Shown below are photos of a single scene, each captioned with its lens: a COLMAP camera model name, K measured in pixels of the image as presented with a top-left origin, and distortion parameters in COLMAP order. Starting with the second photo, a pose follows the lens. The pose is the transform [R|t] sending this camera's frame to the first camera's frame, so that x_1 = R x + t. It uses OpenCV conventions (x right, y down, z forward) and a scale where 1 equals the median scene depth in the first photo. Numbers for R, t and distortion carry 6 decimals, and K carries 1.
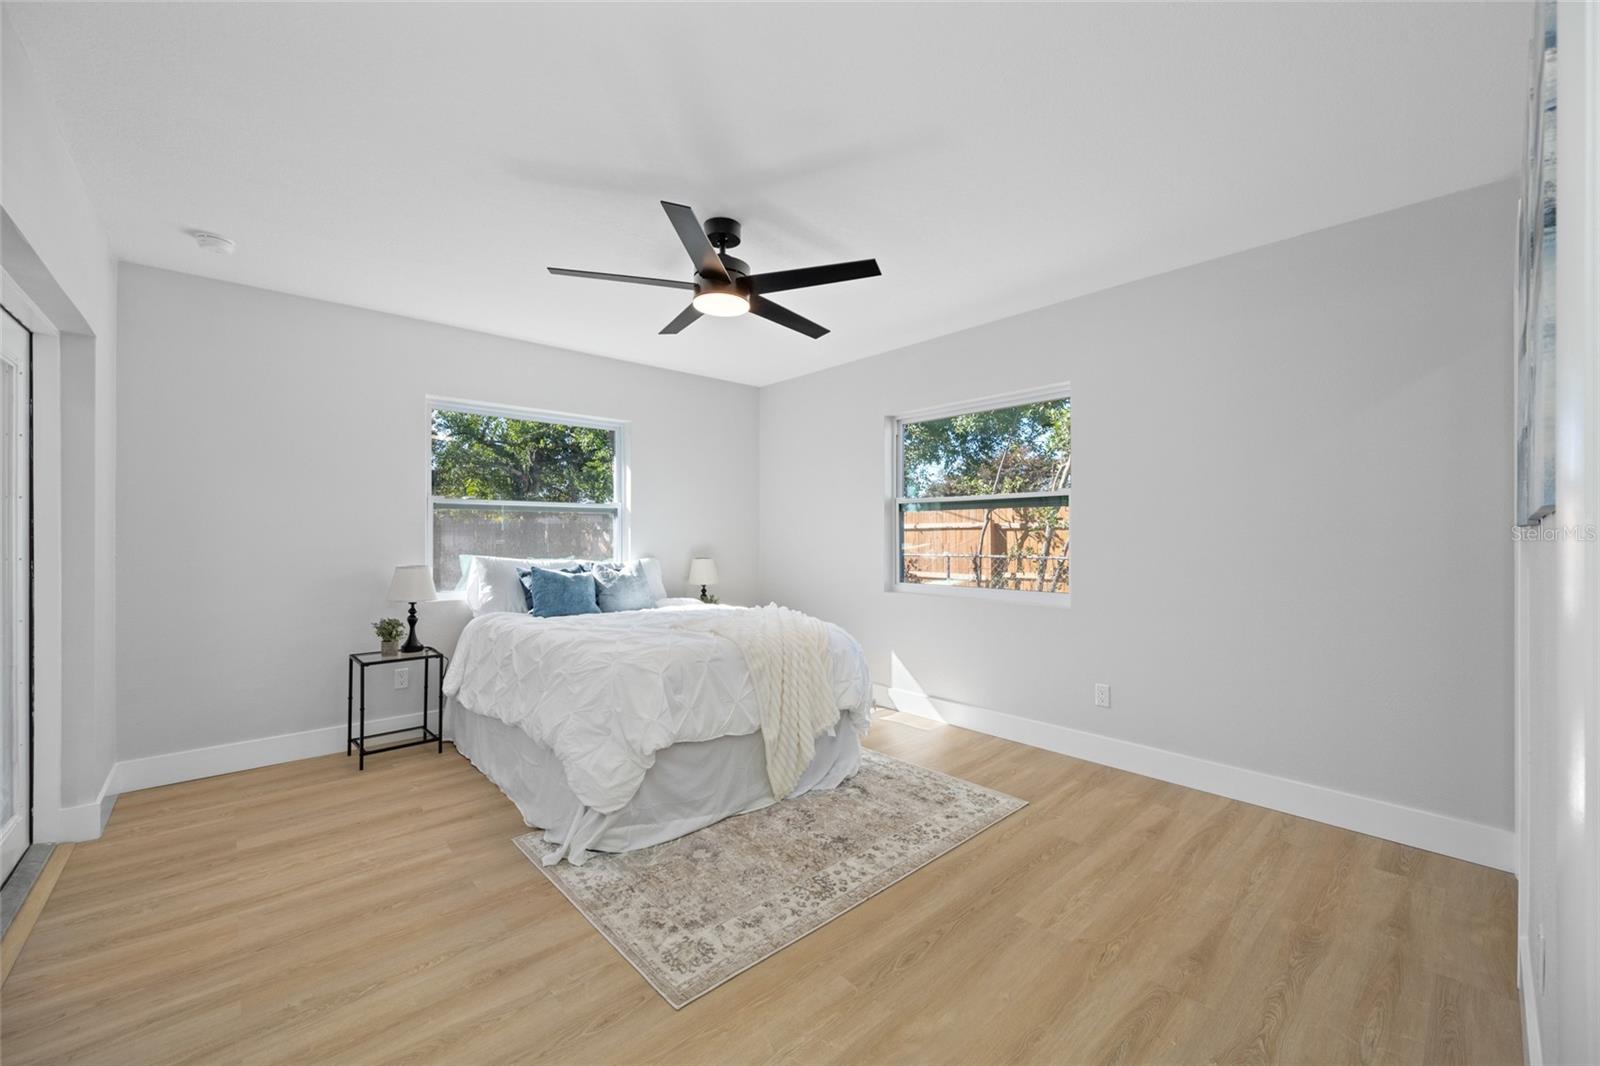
lens RADIAL K [[639.9, 0, 798.5], [0, 639.9, 524.7], [0, 0, 1]] dist [-0.001073, -0.000061]
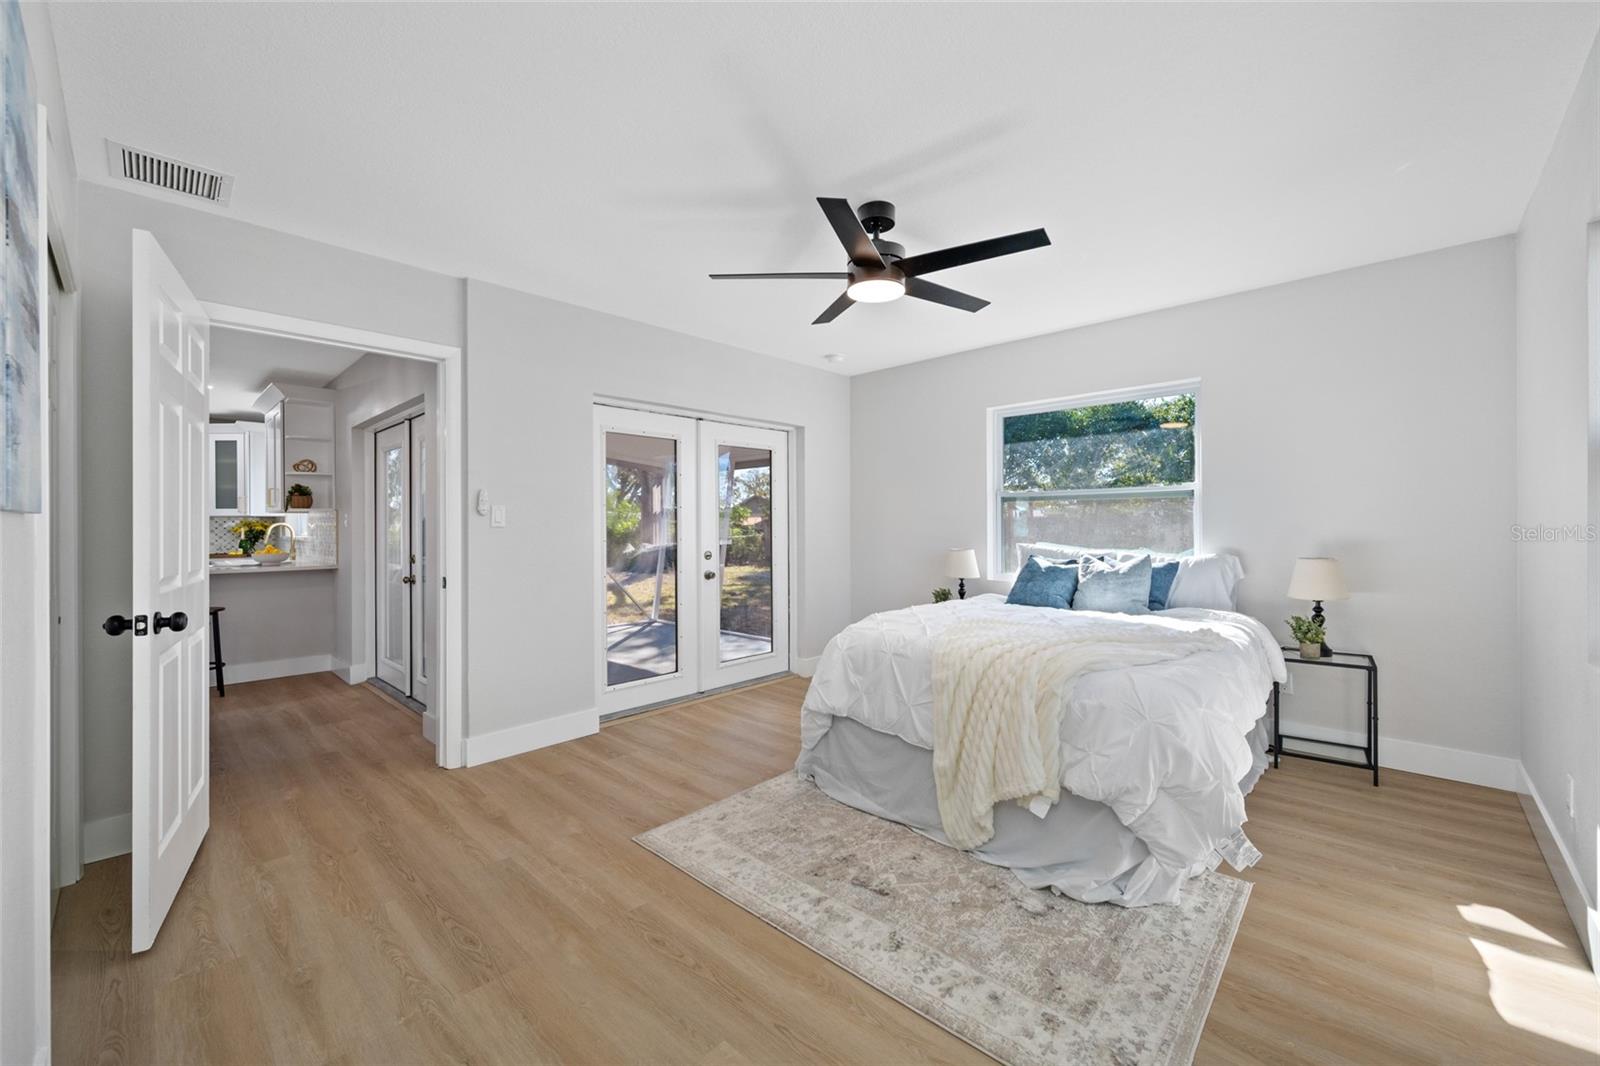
lens RADIAL K [[636.1, 0, 798.5], [0, 636.1, 520.3], [0, 0, 1]] dist [-0.000652, 0.000221]
pose [[0.079220, -0.004673, -0.996846, 1.039592], [0.015216, 0.999878, -0.003478, 0.012436], [0.996741, -0.014893, 0.079282, 0.994991]]
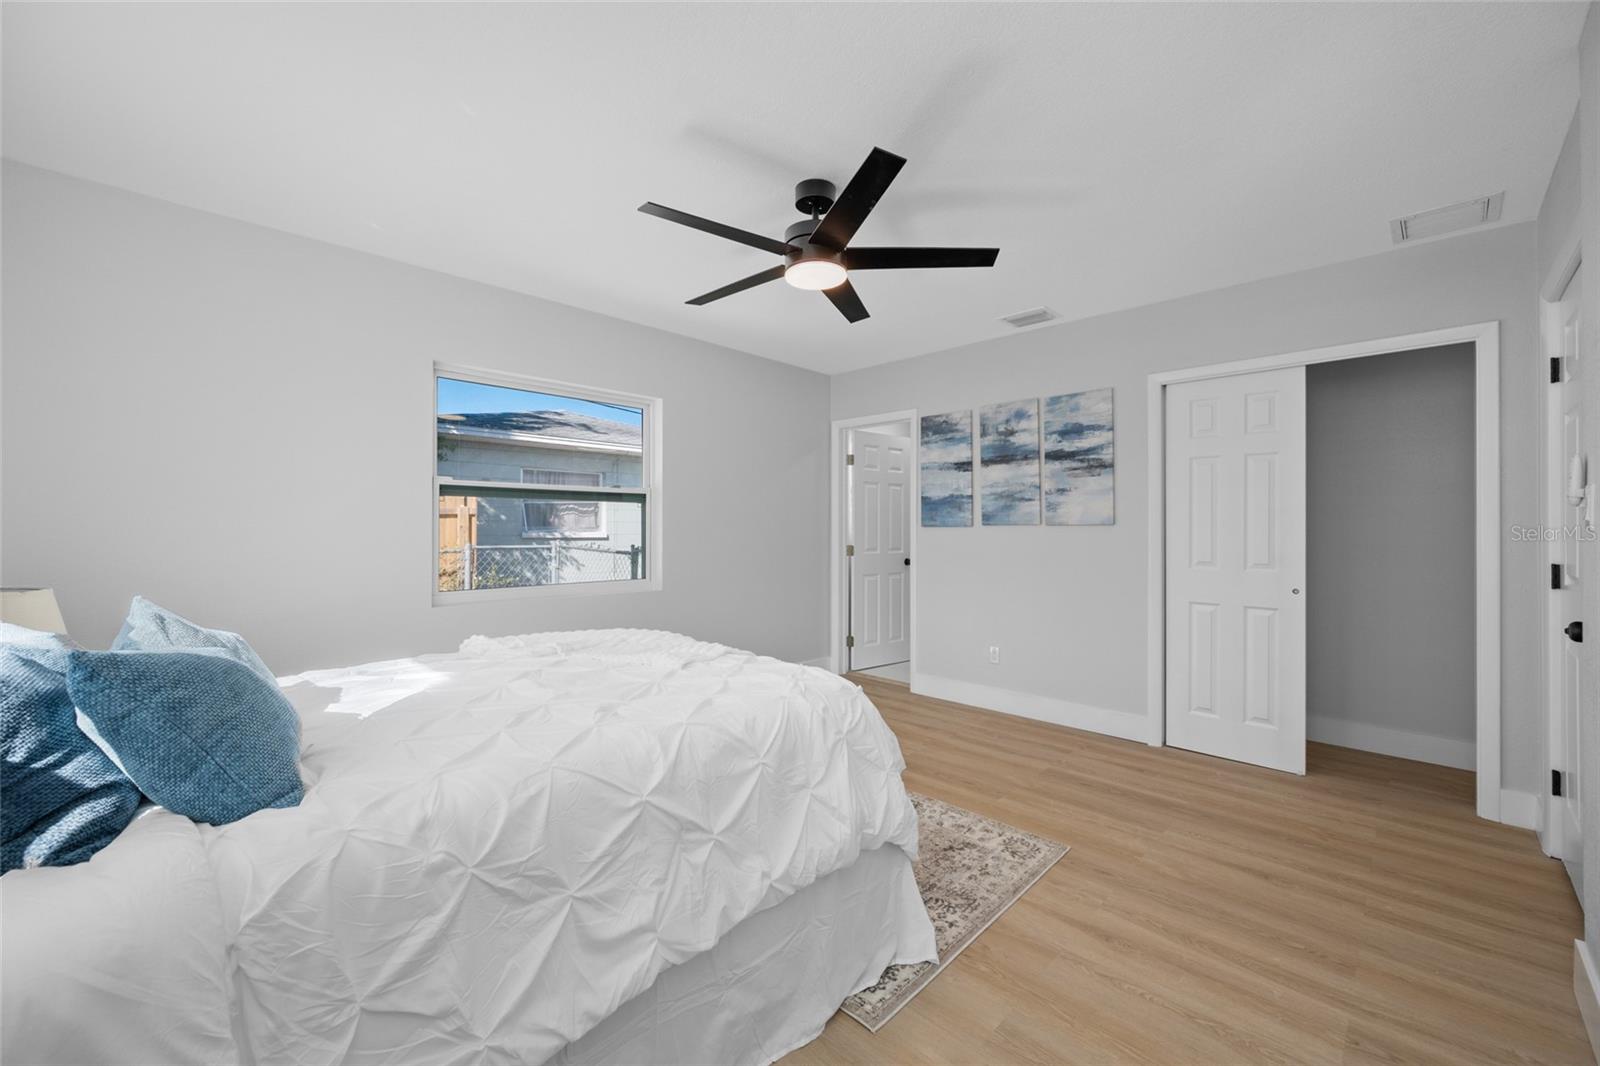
lens RADIAL K [[644.2, 0, 807.0], [0, 644.2, 517.9], [0, 0, 1]] dist [-0.000398, -0.000169]
pose [[-0.073240, 0.015250, 0.997198, -1.266473], [-0.011141, 0.999808, -0.016109, 0.022624], [-0.997252, -0.012289, -0.073056, 1.333365]]
